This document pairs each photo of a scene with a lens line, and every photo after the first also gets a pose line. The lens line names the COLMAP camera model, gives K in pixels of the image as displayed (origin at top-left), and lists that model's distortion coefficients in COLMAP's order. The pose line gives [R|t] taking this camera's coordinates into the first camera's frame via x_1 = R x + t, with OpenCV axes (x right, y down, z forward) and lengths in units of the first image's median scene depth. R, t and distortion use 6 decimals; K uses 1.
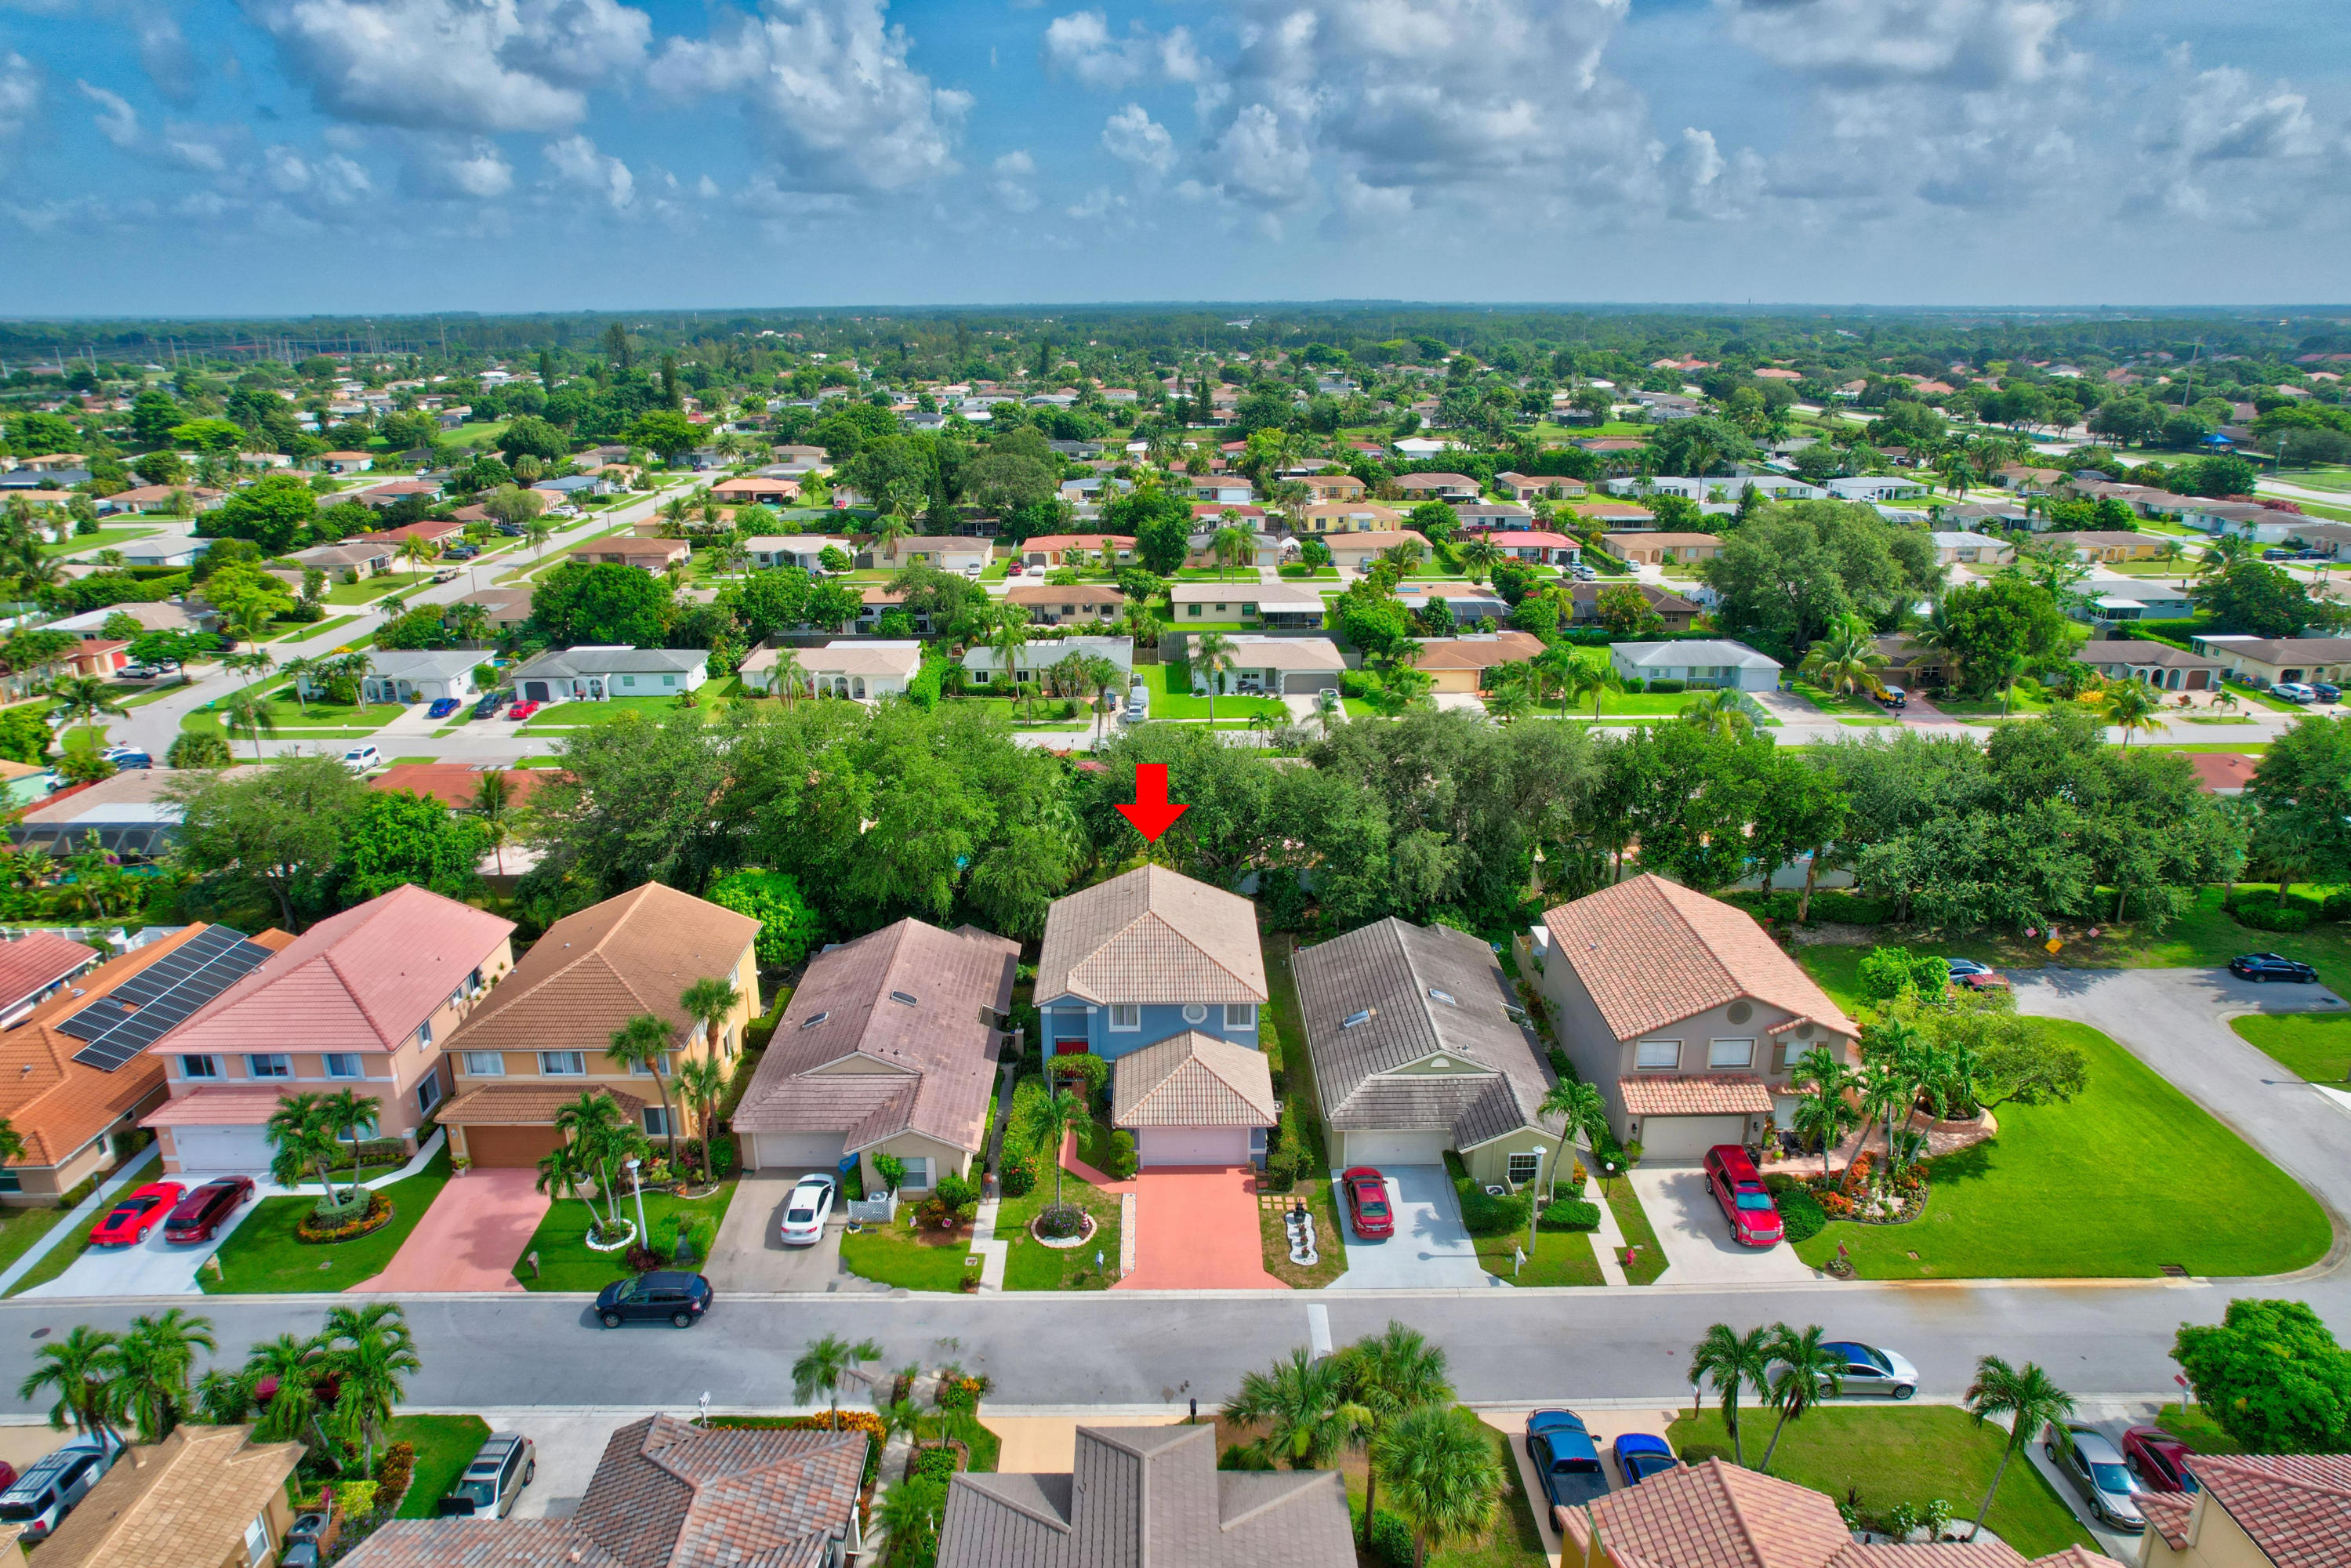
lens RADIAL K [[1497.8, 0, 1183.7], [0, 1497.8, 782.1], [0, 0, 1]] dist [-0.068630, 0.064710]
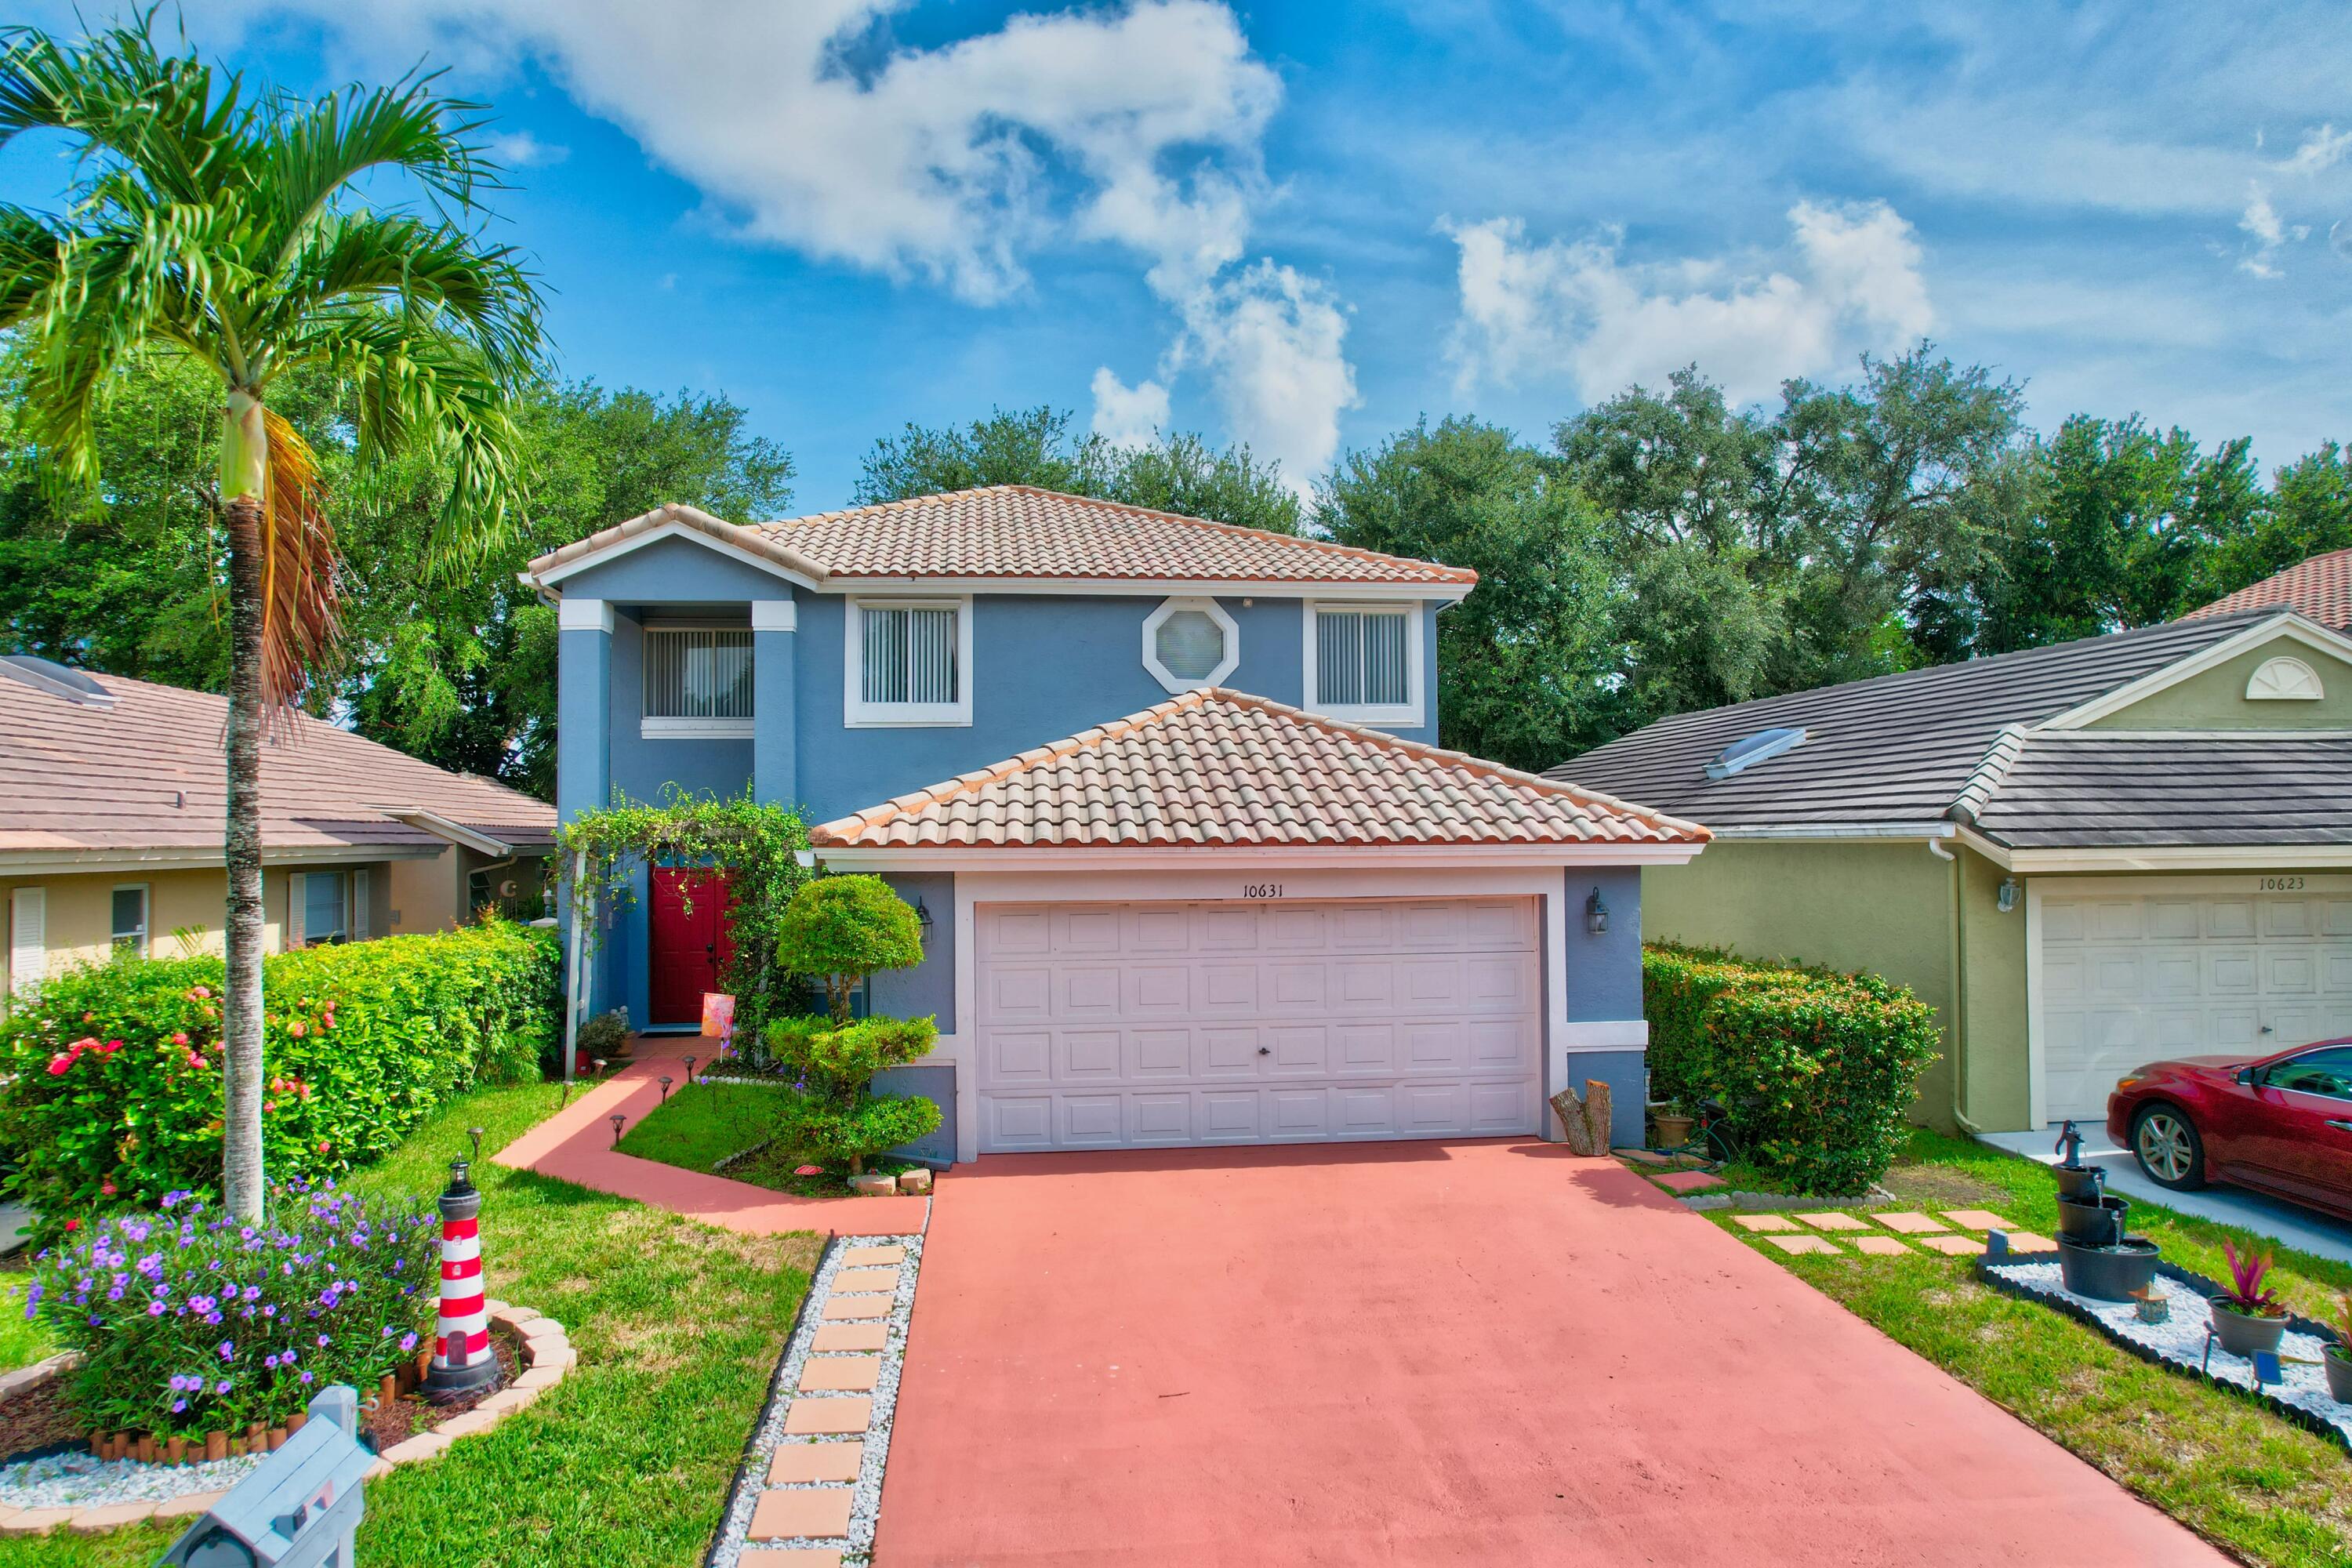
lens RADIAL K [[1505.1, 0, 1182.4], [0, 1505.1, 788.2], [0, 0, 1]] dist [-0.083144, 0.084648]
pose [[0.995118, -0.002756, 0.098653, -0.018798], [0.036111, 0.940462, -0.337975, 0.258379], [-0.091848, 0.339887, 0.935970, 0.758928]]
